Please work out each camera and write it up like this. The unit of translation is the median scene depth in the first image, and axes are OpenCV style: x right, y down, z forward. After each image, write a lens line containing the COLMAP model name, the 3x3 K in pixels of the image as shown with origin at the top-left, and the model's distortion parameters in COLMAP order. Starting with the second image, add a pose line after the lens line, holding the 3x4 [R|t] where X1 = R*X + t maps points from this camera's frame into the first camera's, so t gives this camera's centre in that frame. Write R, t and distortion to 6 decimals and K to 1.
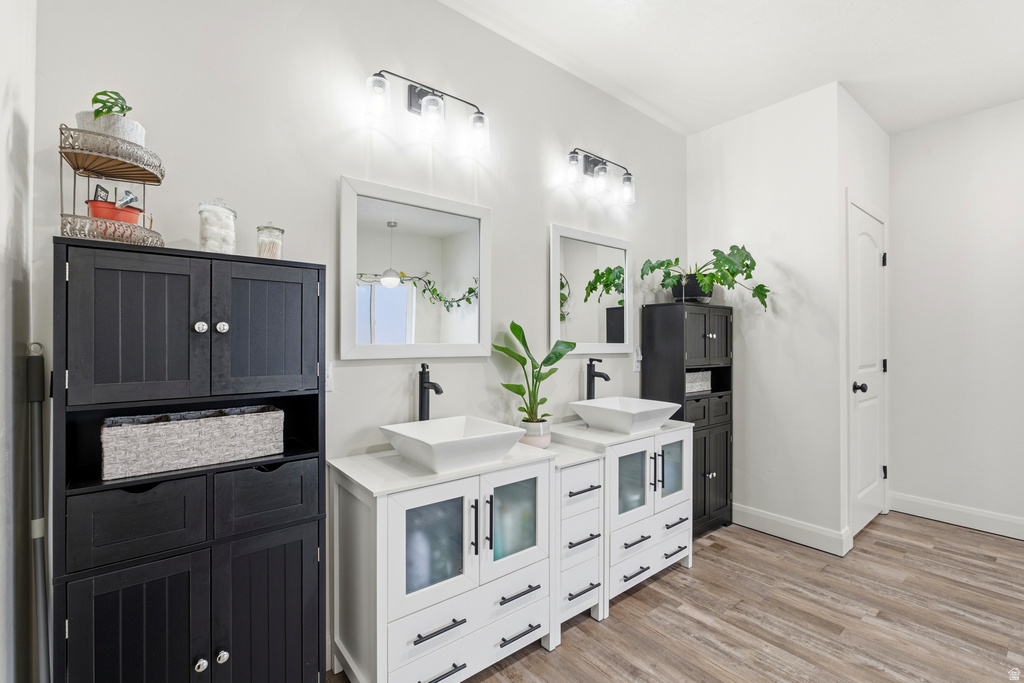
lens RADIAL K [[448.3, 0, 513.7], [0, 448.3, 339.9], [0, 0, 1]] dist [-0.005183, 0.000931]
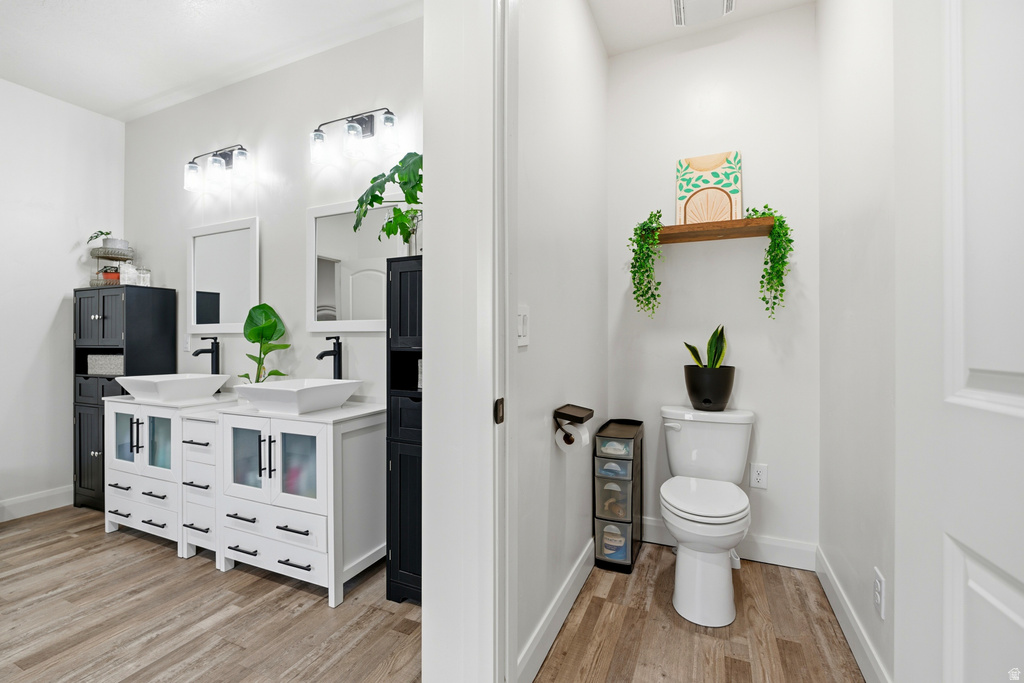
lens RADIAL K [[448.3, 0, 511.7], [0, 448.3, 345.6], [0, 0, 1]] dist [-0.005183, 0.000931]
pose [[0.449808, 0.004339, -0.893115, 1.520706], [0.002420, 0.999979, 0.006077, 0.070701], [0.893122, -0.004895, 0.449788, 1.166971]]
